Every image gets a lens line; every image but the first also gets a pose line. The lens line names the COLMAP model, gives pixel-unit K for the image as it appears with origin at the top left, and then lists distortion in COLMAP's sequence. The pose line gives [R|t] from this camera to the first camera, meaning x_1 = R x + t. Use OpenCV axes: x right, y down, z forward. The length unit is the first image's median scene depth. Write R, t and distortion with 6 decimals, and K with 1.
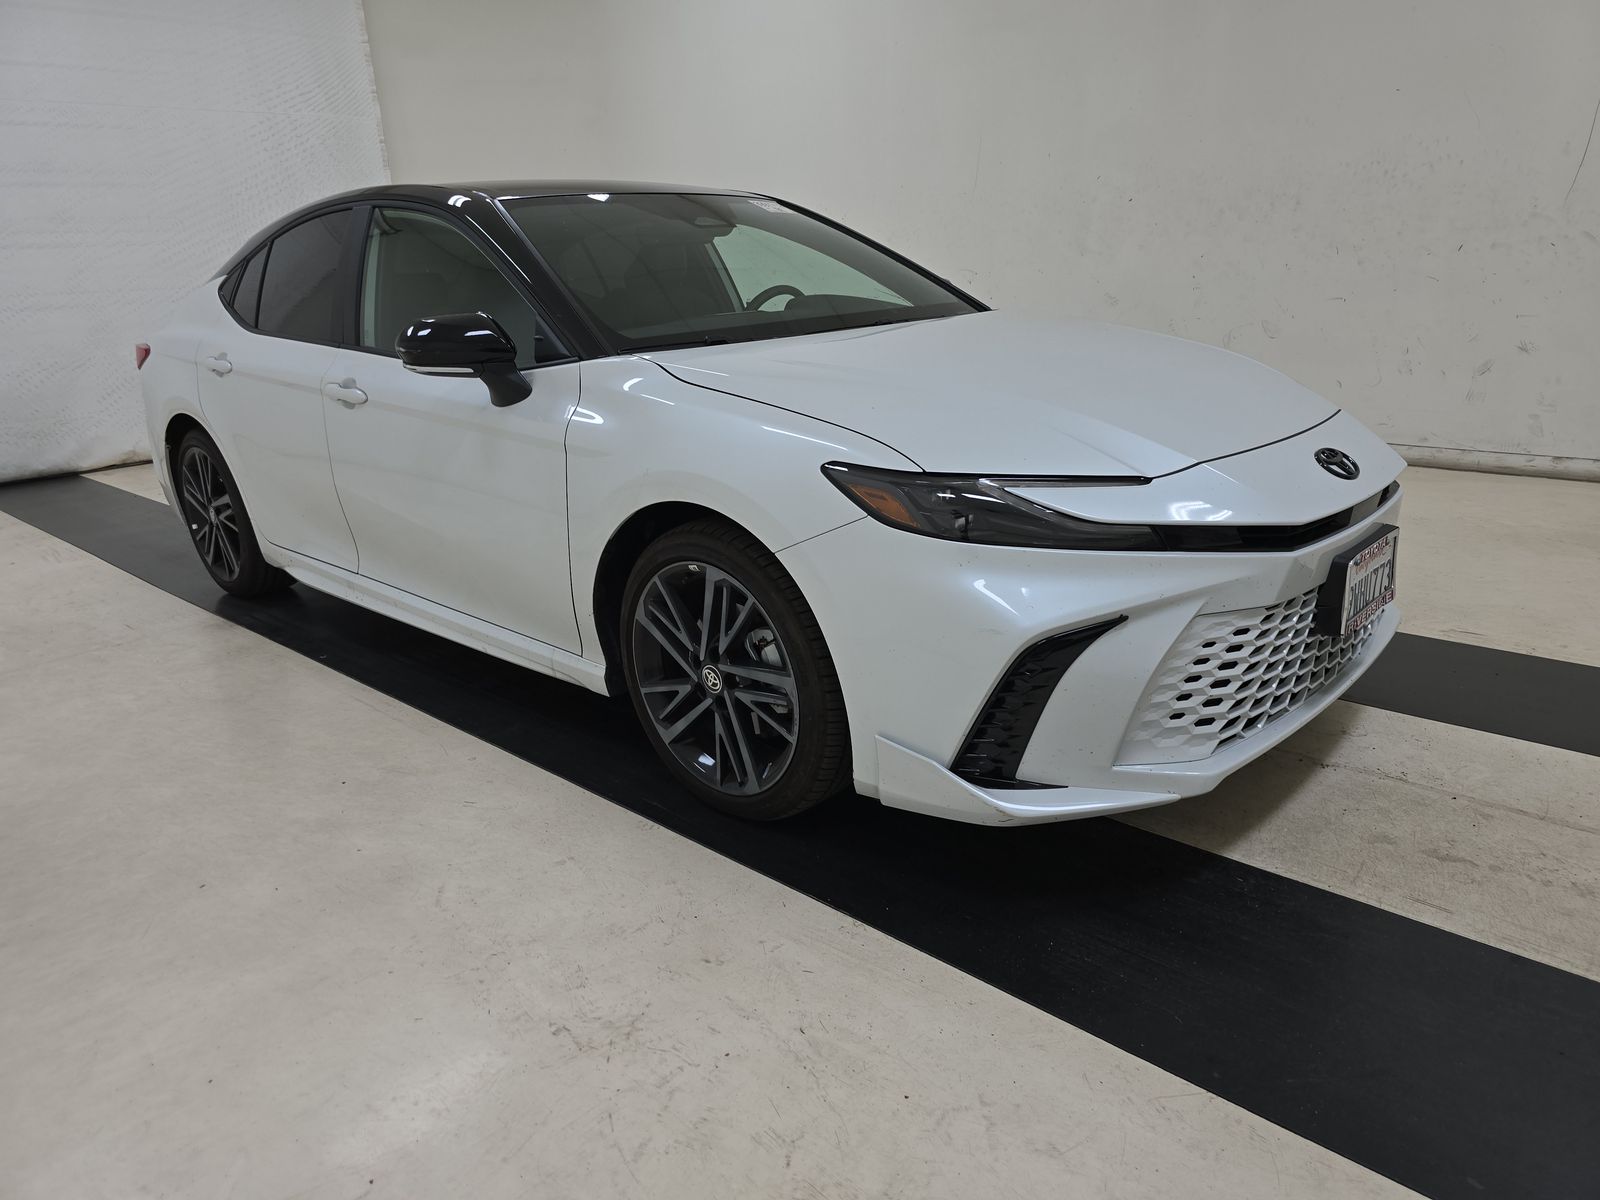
lens RADIAL K [[1076.8, 0, 810.0], [0, 1076.8, 599.8], [0, 0, 1]] dist [0.039400, -0.039505]
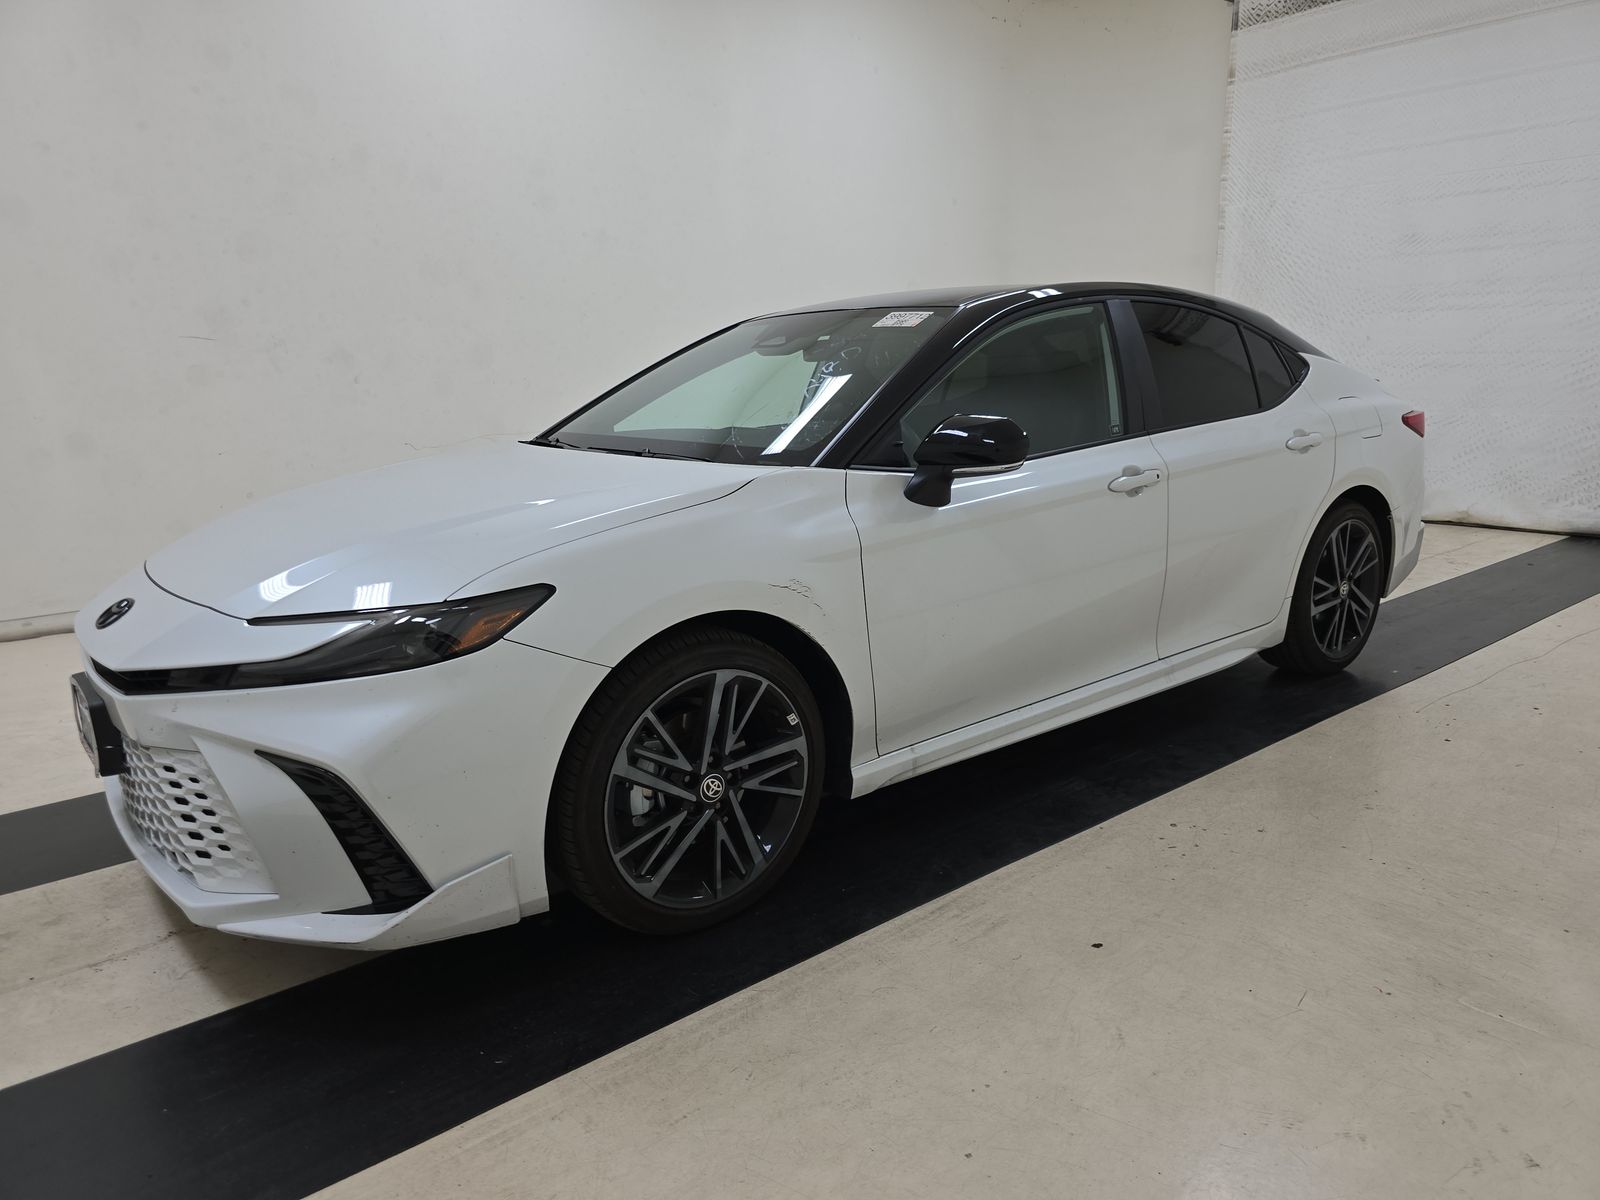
lens RADIAL K [[1076.8, 0, 810.0], [0, 1076.8, 599.8], [0, 0, 1]] dist [0.039400, -0.039505]
pose [[-0.139566, 0.264793, -0.954152, 1.316937], [-0.272038, 0.916253, 0.294067, -0.597564], [0.952112, 0.300608, -0.055844, 1.594691]]
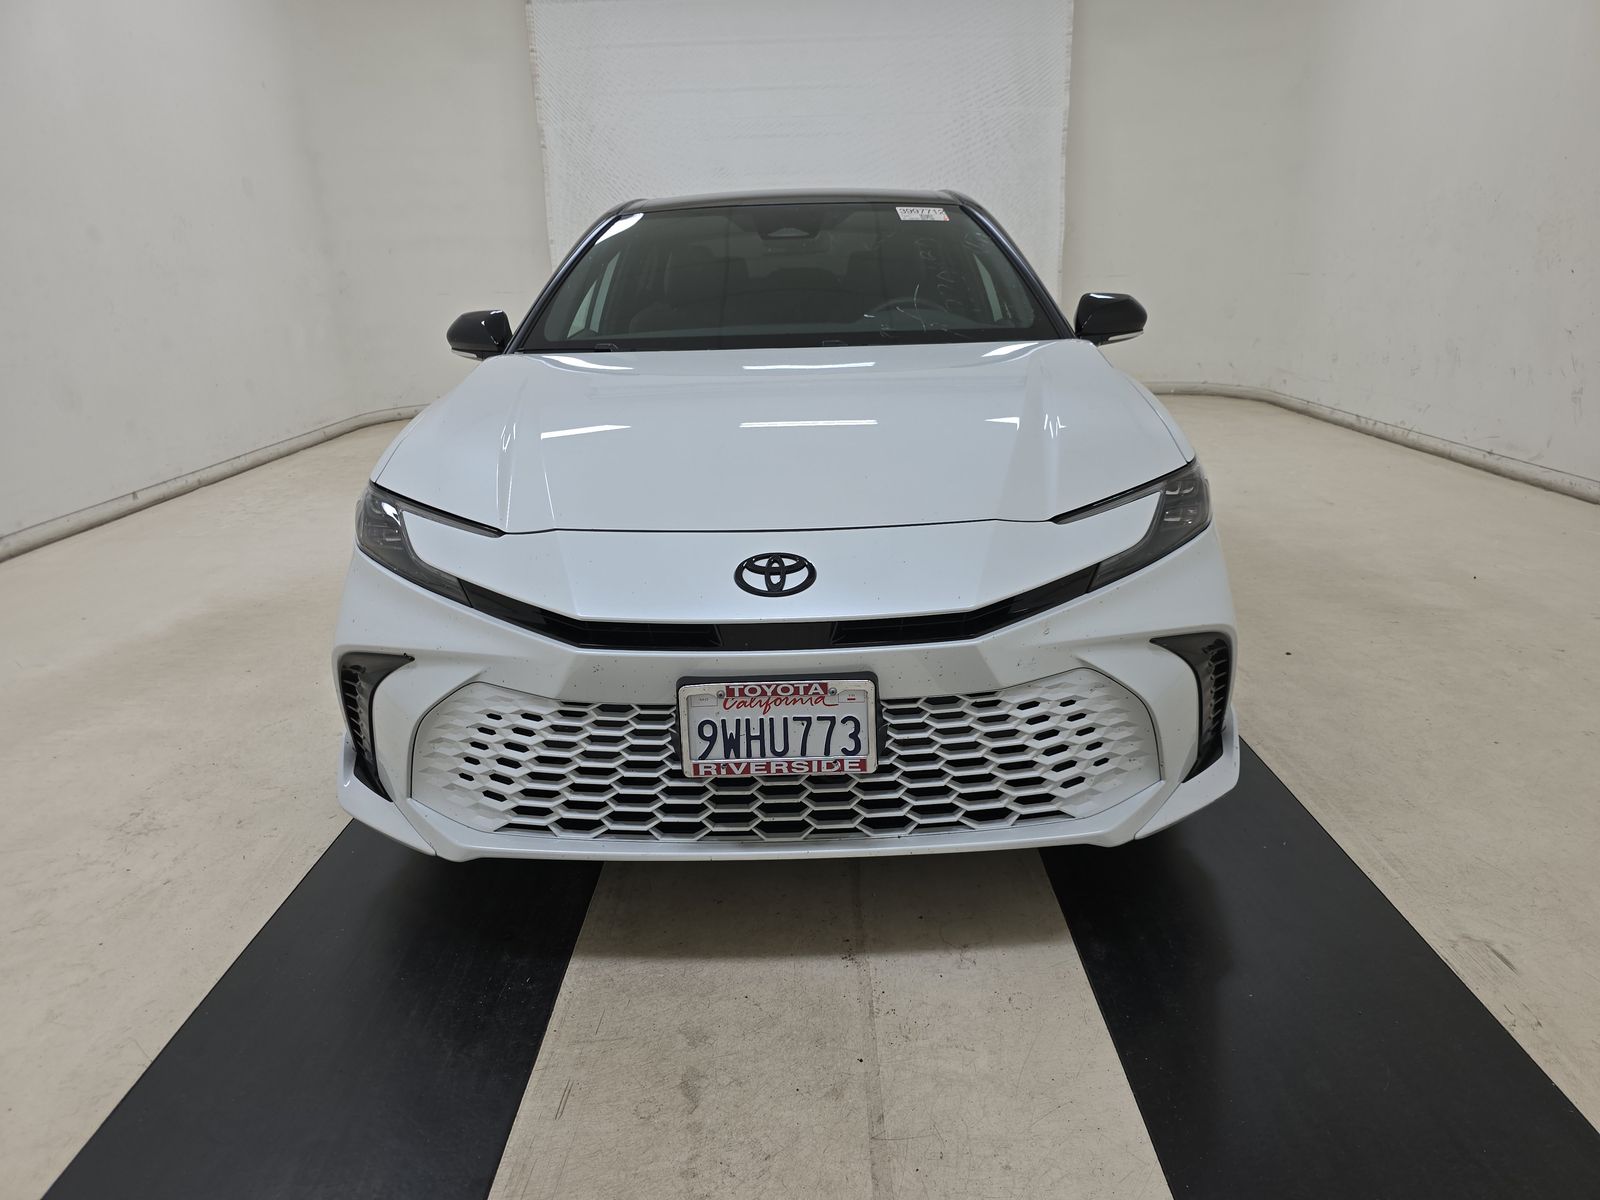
lens RADIAL K [[1076.8, 0, 810.0], [0, 1076.8, 599.8], [0, 0, 1]] dist [0.039400, -0.039505]
pose [[0.680629, 0.246409, -0.689947, 0.978944], [-0.228210, 0.966196, 0.119941, -0.192991], [0.696178, 0.075817, 0.713854, 0.423043]]
